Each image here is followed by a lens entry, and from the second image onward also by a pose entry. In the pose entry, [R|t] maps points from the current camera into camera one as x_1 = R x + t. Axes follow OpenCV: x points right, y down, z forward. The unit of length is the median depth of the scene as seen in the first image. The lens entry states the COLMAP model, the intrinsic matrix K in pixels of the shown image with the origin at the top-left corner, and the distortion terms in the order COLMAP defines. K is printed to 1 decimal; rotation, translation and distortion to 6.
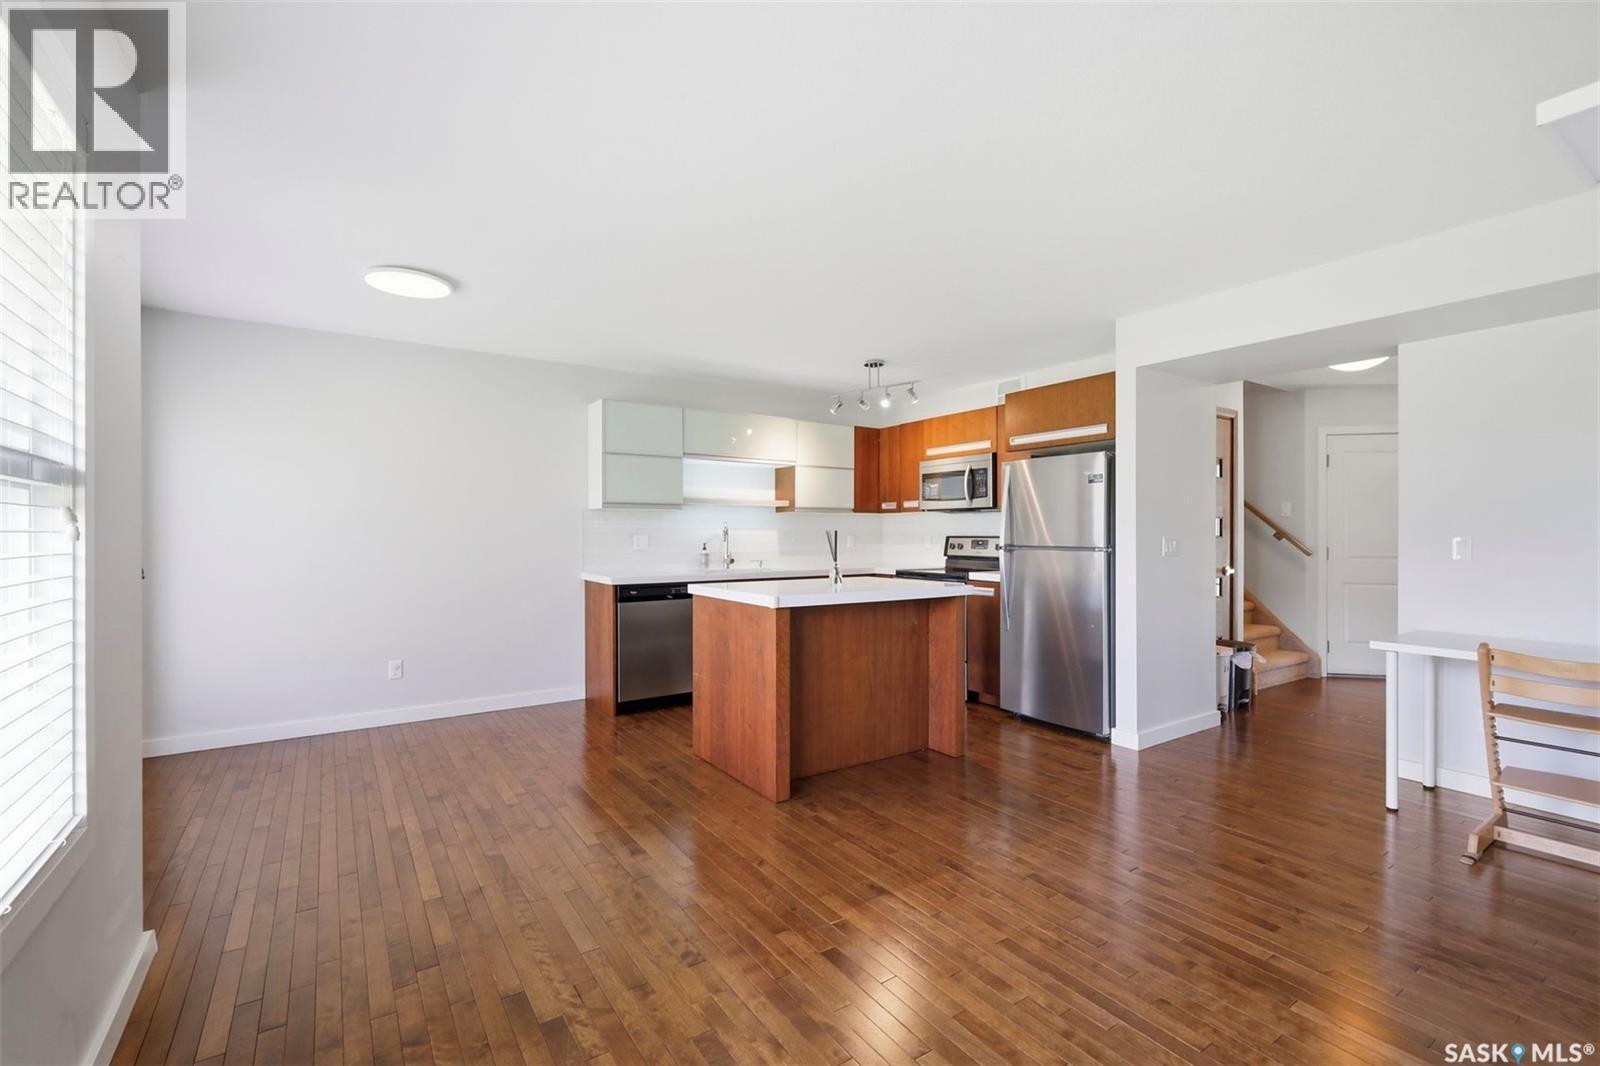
lens RADIAL K [[712.3, 0, 794.2], [0, 712.3, 529.6], [0, 0, 1]] dist [0.002509, 0.001244]
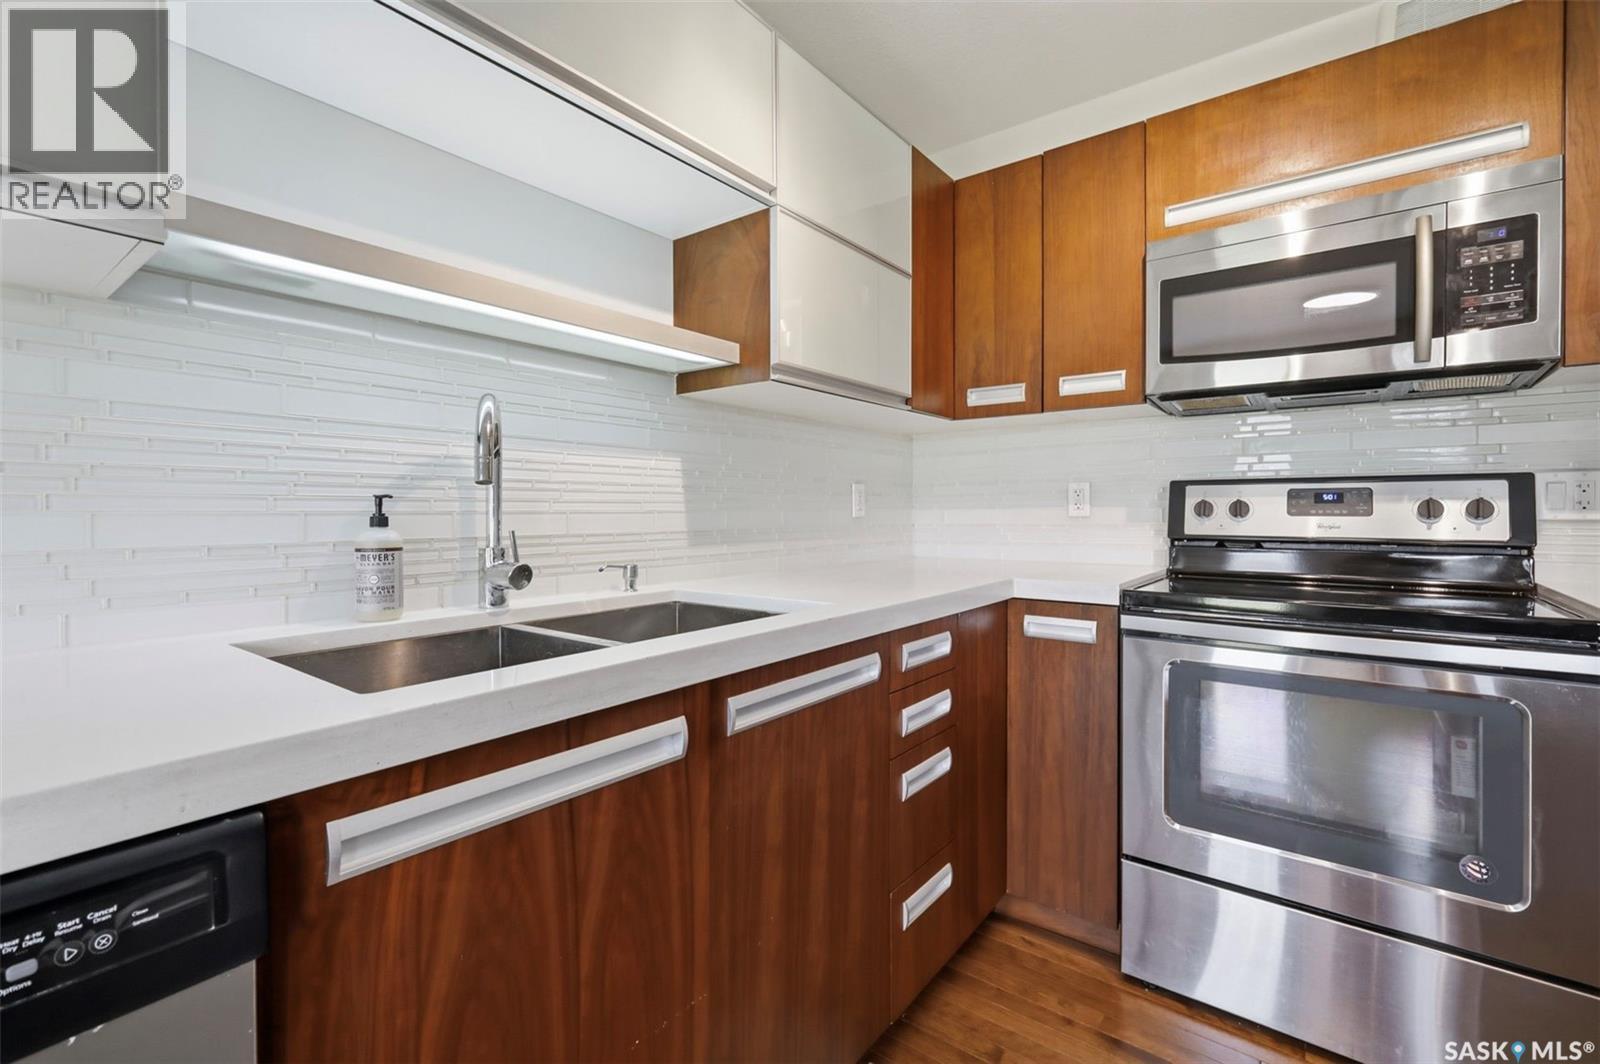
lens RADIAL K [[712.3, 0, 796.4], [0, 712.3, 514.0], [0, 0, 1]] dist [0.002509, 0.001244]
pose [[0.947736, -0.003729, 0.319034, -0.077137], [0.000373, 0.999944, 0.010579, 0.022693], [-0.319056, -0.009907, 0.947684, 0.764222]]
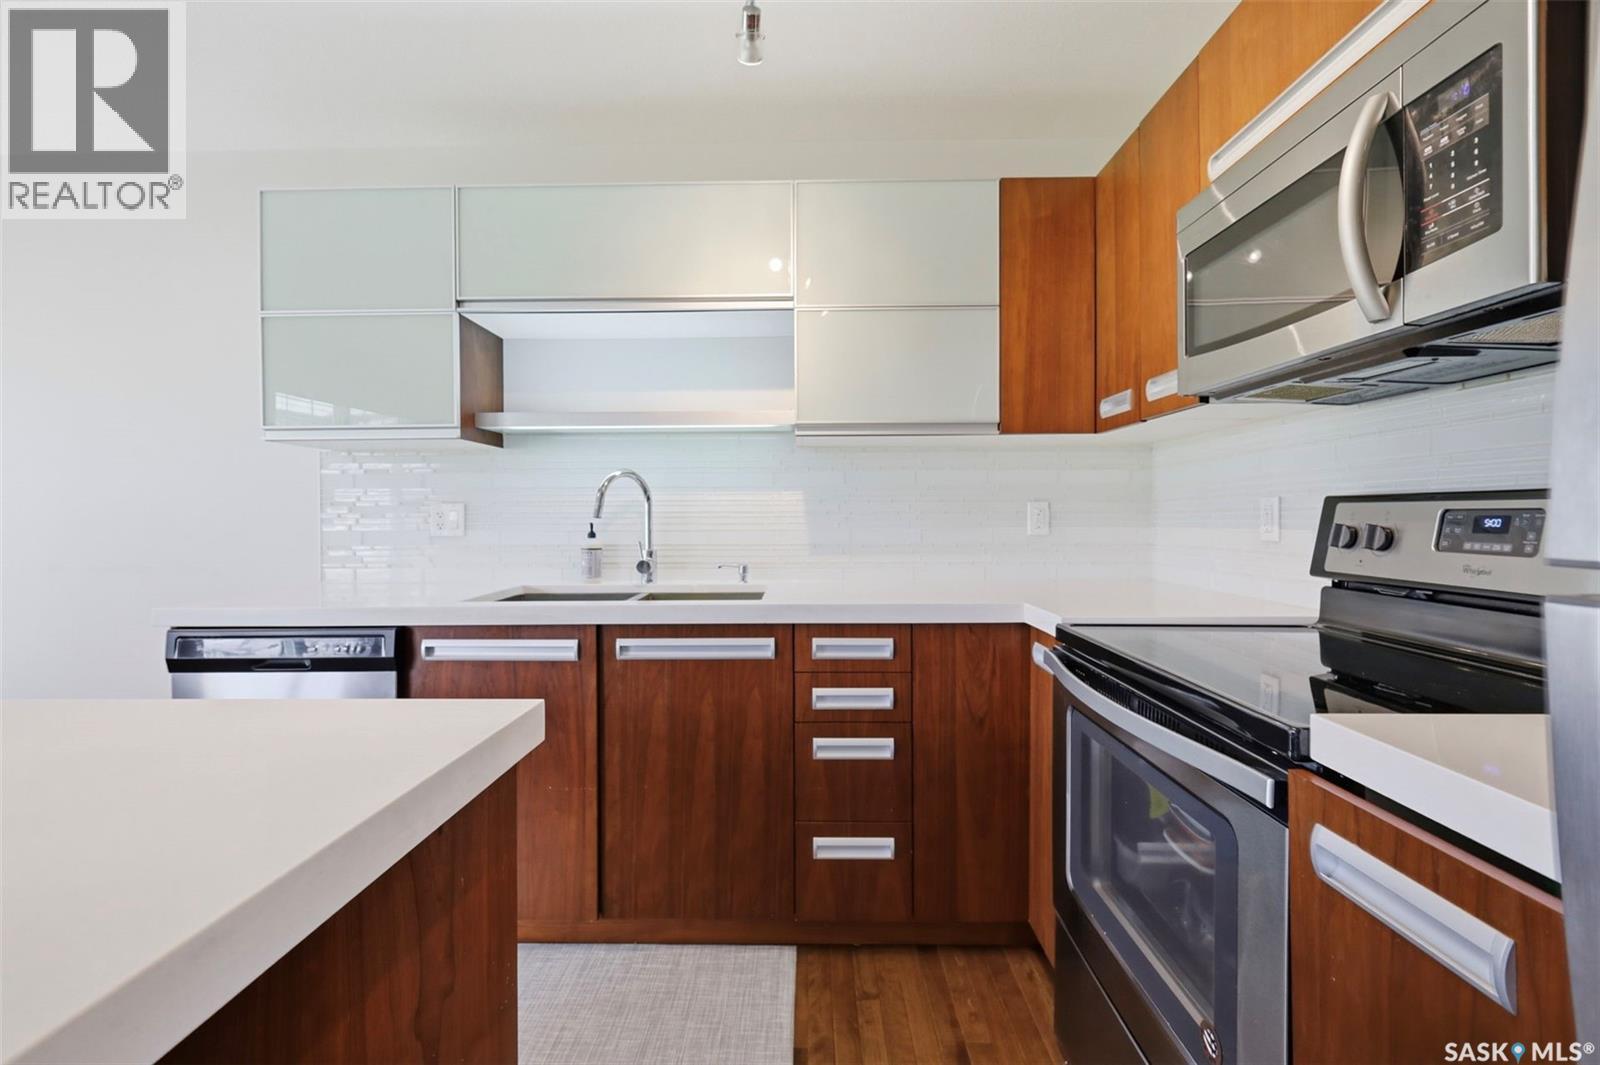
lens RADIAL K [[712.3, 0, 793.7], [0, 712.3, 519.2], [0, 0, 1]] dist [0.002509, 0.001244]
pose [[0.819723, 0.000207, -0.572761, 0.215612], [0.007793, 0.999903, 0.011515, 0.013354], [0.572708, -0.013902, 0.819642, 0.719298]]
